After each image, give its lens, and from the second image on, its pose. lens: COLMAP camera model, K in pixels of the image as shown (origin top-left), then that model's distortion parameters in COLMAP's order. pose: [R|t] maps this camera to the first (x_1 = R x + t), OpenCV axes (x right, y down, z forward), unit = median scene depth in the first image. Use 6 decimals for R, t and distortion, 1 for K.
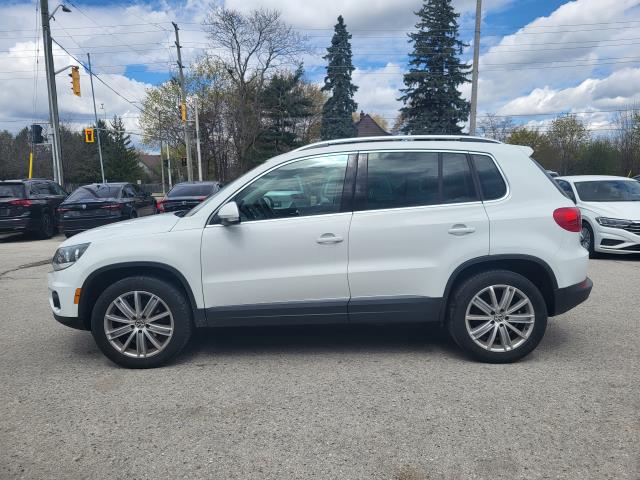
lens RADIAL K [[484.9, 0, 322.0], [0, 484.9, 242.4], [0, 0, 1]] dist [0.083632, -0.071377]
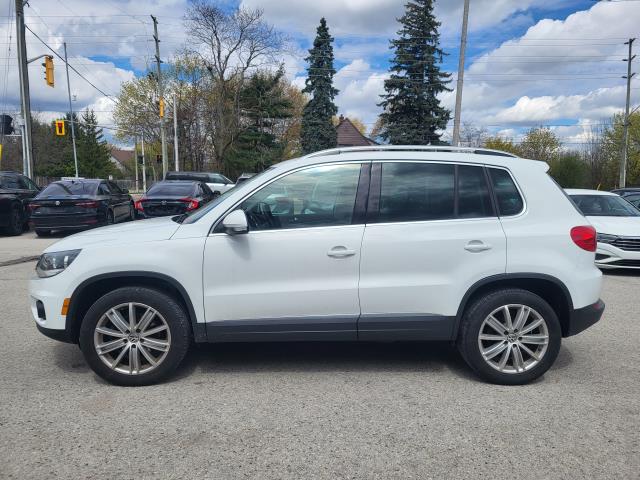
lens RADIAL K [[484.9, 0, 322.0], [0, 484.9, 242.4], [0, 0, 1]] dist [0.083632, -0.071377]
pose [[0.998077, 0.027543, 0.055536, -0.022253], [-0.027336, 0.999616, -0.004483, -0.006172], [-0.055638, 0.002957, 0.998447, 0.016258]]
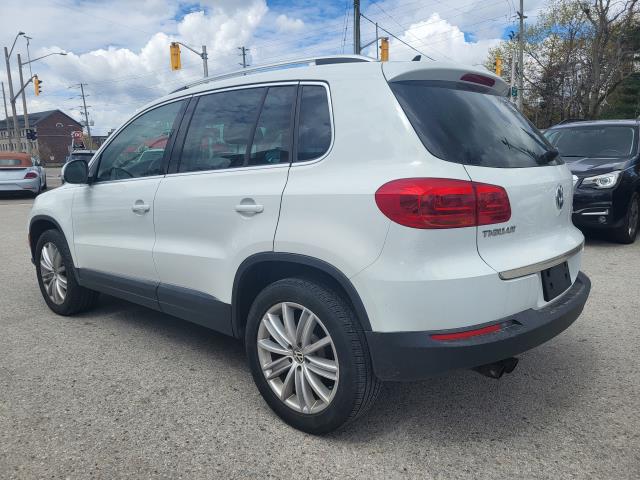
lens RADIAL K [[484.9, 0, 322.0], [0, 484.9, 242.4], [0, 0, 1]] dist [0.083632, -0.071377]
pose [[0.747556, 0.117793, -0.653670, 0.233466], [-0.073260, 0.992767, 0.095117, -0.014280], [0.660146, -0.023218, 0.750779, 0.173552]]
